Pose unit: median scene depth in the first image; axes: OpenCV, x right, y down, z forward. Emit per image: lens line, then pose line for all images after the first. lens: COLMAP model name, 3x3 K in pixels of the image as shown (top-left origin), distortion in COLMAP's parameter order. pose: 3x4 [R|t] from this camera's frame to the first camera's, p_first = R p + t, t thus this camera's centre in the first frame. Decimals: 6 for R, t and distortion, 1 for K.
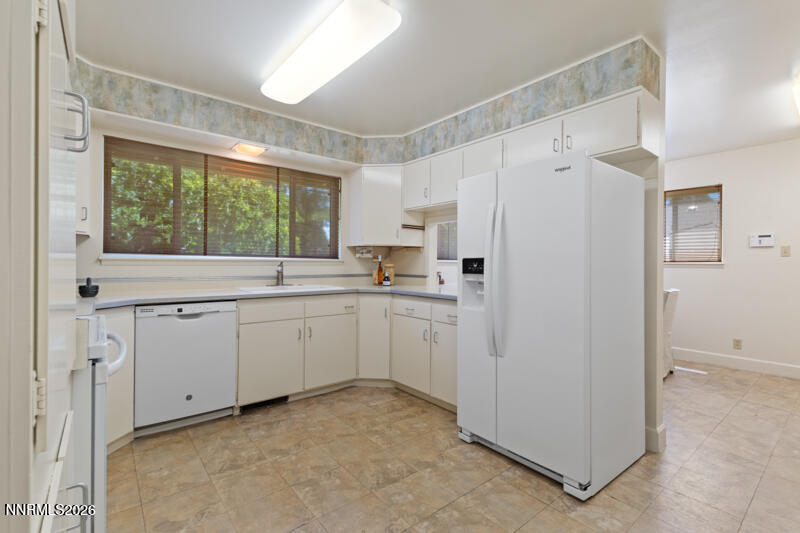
lens RADIAL K [[386.4, 0, 389.8], [0, 386.4, 260.5], [0, 0, 1]] dist [0.002233, -0.000427]
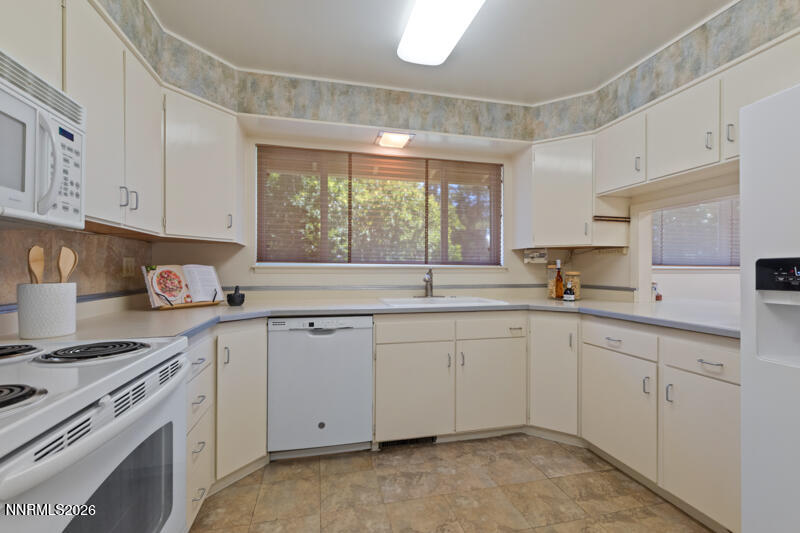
lens RADIAL K [[345.7, 0, 387.3], [0, 345.7, 270.3], [0, 0, 1]] dist [0.004608, -0.000578]
pose [[0.898871, -0.004635, -0.438188, -0.037276], [0.006413, 0.999976, 0.002577, 0.003759], [0.438166, -0.005127, 0.898880, 0.311287]]
